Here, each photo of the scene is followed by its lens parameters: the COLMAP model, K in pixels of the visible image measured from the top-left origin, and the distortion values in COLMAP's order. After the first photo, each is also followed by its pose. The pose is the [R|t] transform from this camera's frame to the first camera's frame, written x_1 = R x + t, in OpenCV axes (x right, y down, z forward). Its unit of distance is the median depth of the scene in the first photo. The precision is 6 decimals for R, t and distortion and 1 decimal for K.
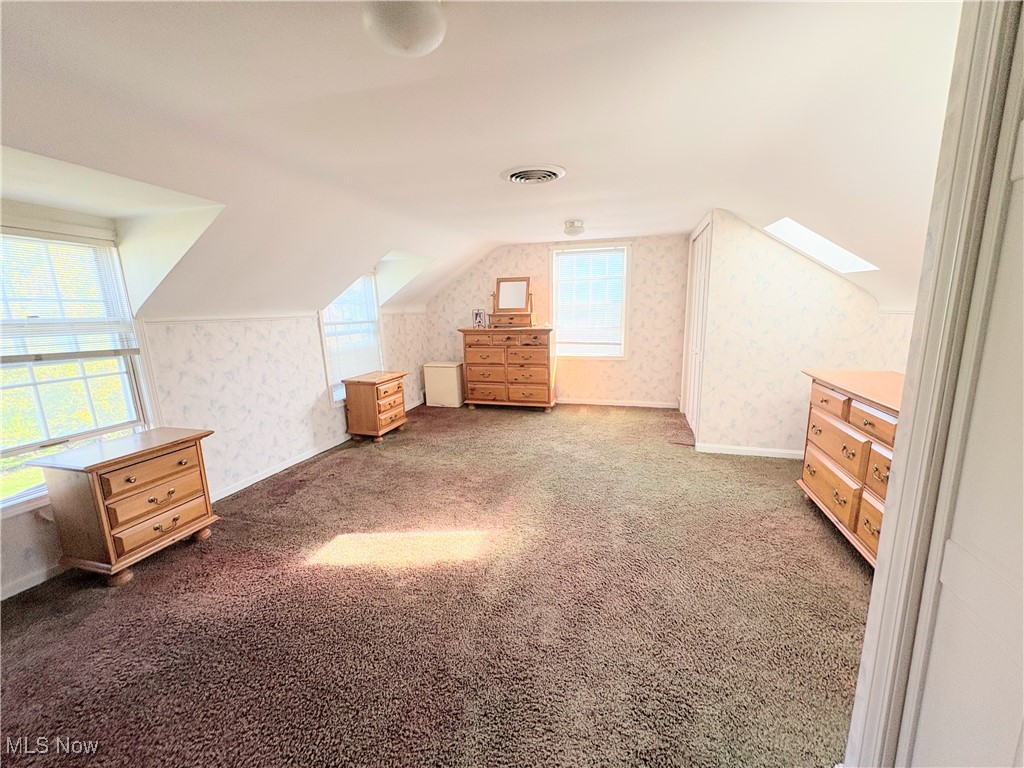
lens RADIAL K [[406.5, 0, 514.3], [0, 406.5, 383.9], [0, 0, 1]] dist [0.001800, -0.000211]
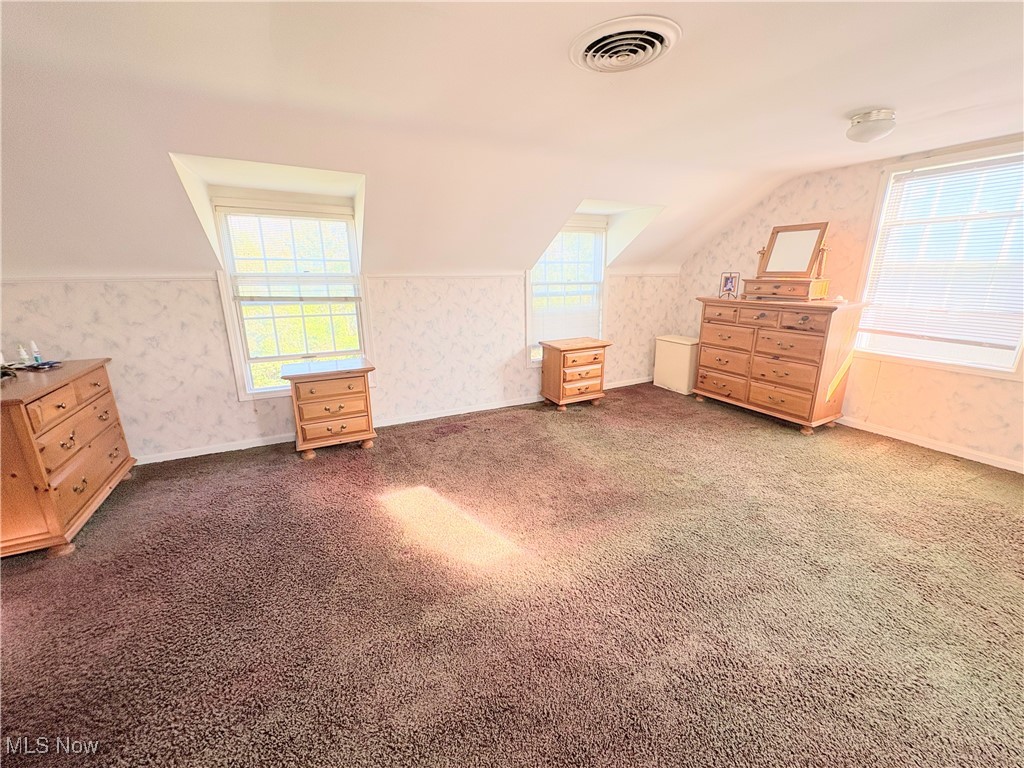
lens RADIAL K [[406.5, 0, 511.7], [0, 406.5, 386.6], [0, 0, 1]] dist [0.001800, -0.000211]
pose [[0.687801, 0.216459, -0.692875, 0.256551], [-0.145643, 0.976246, 0.160410, -0.054067], [0.711139, -0.009418, 0.702988, 0.257283]]
